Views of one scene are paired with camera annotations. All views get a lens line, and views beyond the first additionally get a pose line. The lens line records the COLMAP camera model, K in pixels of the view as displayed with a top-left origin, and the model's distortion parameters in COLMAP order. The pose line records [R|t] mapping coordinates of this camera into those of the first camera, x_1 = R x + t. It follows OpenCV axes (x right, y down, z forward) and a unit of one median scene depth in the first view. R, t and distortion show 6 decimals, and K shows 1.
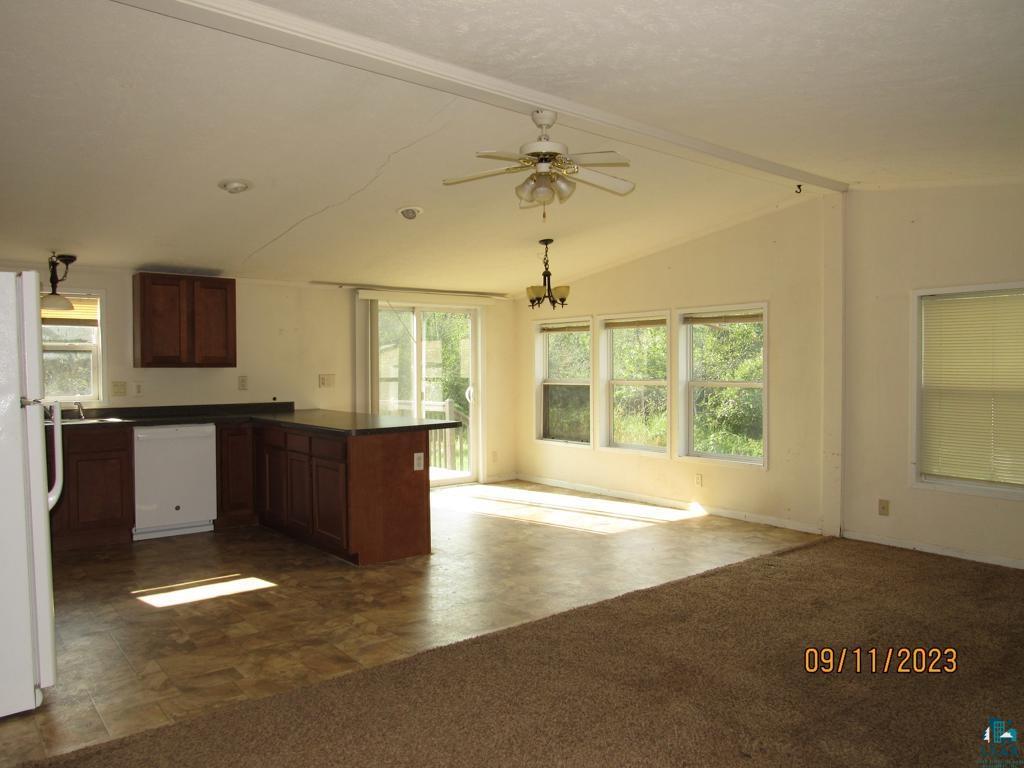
lens RADIAL K [[735.3, 0, 512.0], [0, 735.3, 384.0], [0, 0, 1]] dist [-0.011841, 0.007975]
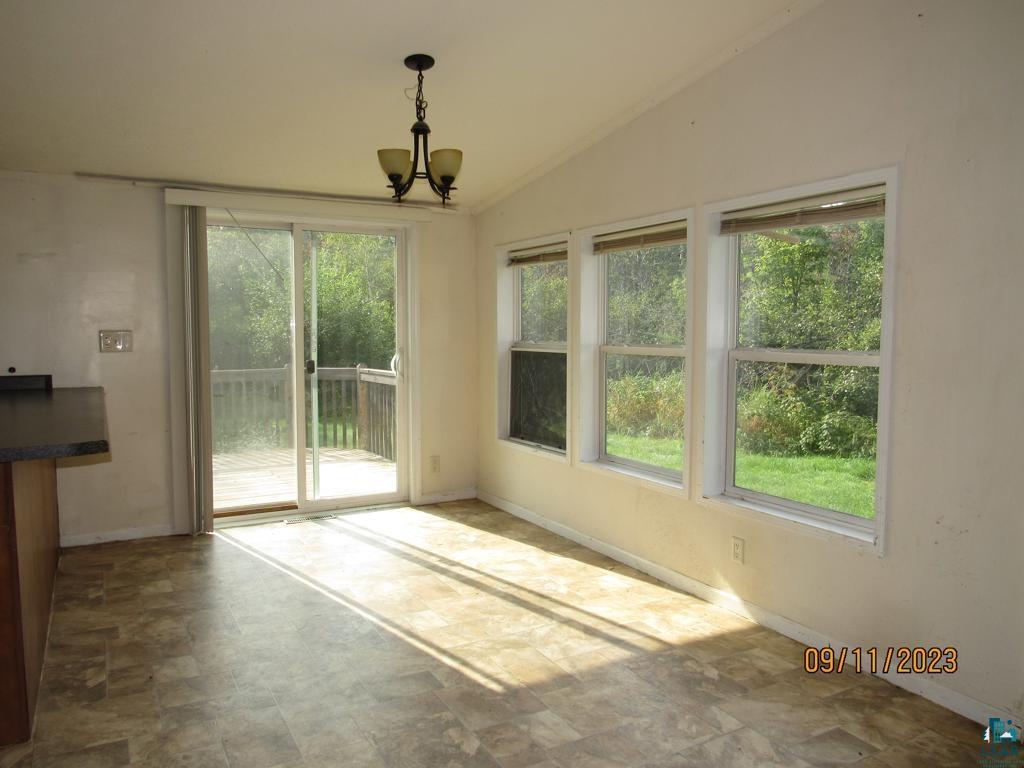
lens RADIAL K [[729.4, 0, 512.0], [0, 729.4, 384.0], [0, 0, 1]] dist [-0.036802, 0.005943]
pose [[0.985873, 0.021147, -0.166154, 0.159350], [-0.012034, 0.998377, 0.055661, -0.005548], [0.167062, -0.052875, 0.984528, 0.432937]]
